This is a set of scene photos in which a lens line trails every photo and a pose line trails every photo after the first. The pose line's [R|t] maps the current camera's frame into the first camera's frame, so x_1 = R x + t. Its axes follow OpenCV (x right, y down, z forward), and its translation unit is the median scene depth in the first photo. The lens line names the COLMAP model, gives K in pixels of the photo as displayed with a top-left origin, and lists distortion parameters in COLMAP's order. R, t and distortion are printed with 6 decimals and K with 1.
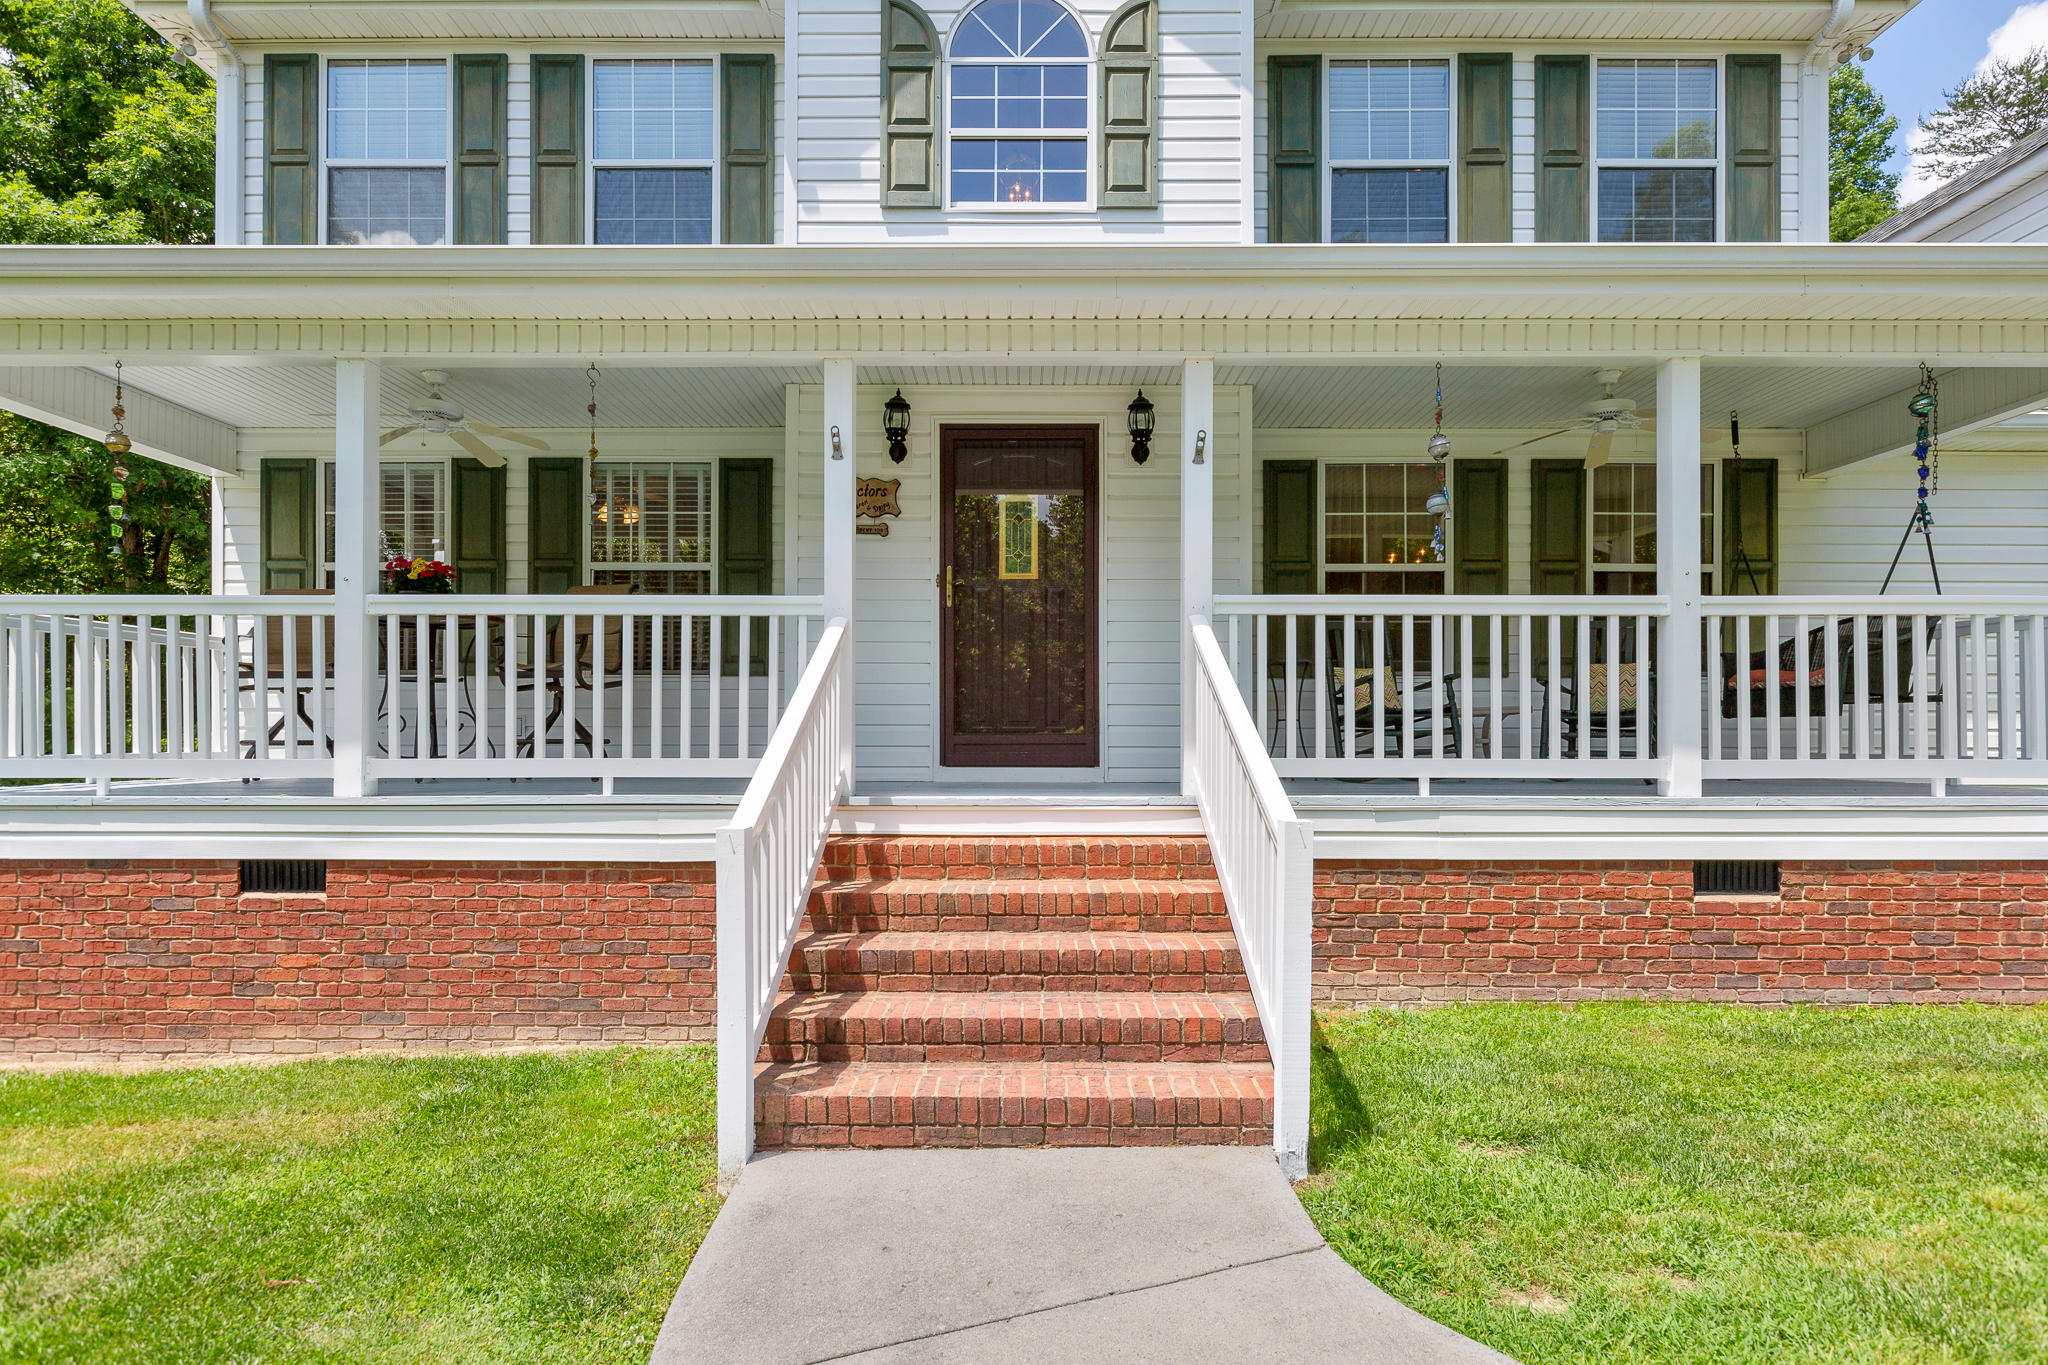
lens RADIAL K [[1131.6, 0, 1030.9], [0, 1131.6, 661.2], [0, 0, 1]] dist [0.000666, 0.000273]
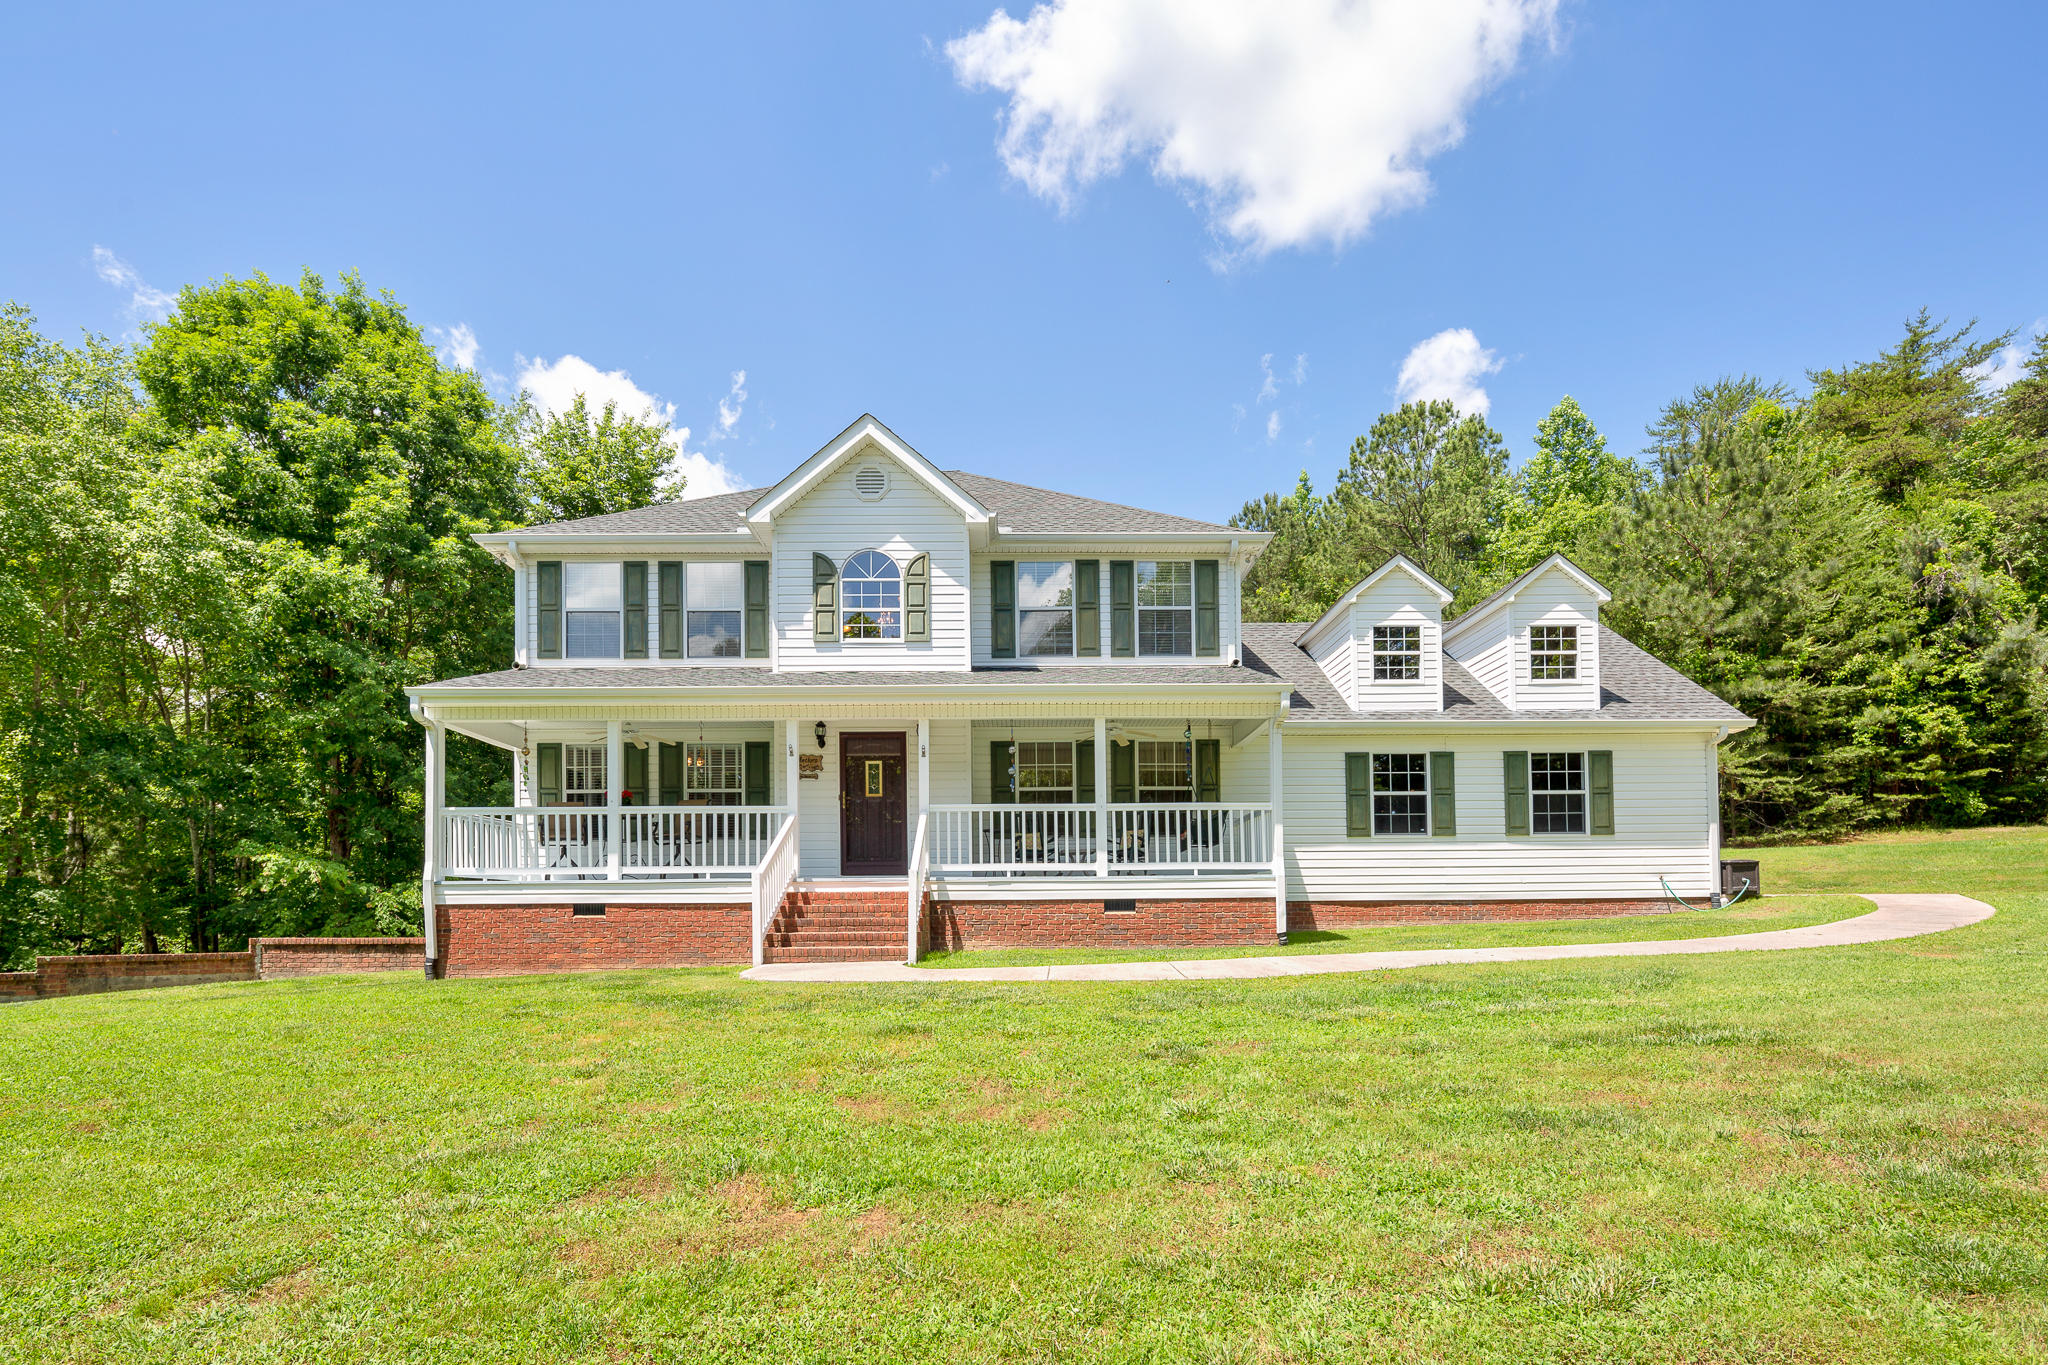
lens RADIAL K [[1007.6, 0, 1034.0], [0, 1007.6, 845.1], [0, 0, 1]] dist [0.003448, 0.000255]
pose [[0.999654, -0.008110, 0.025014, 0.275121], [0.008177, 0.999963, -0.002559, 0.037539], [-0.024992, 0.002763, 0.999684, -1.133772]]
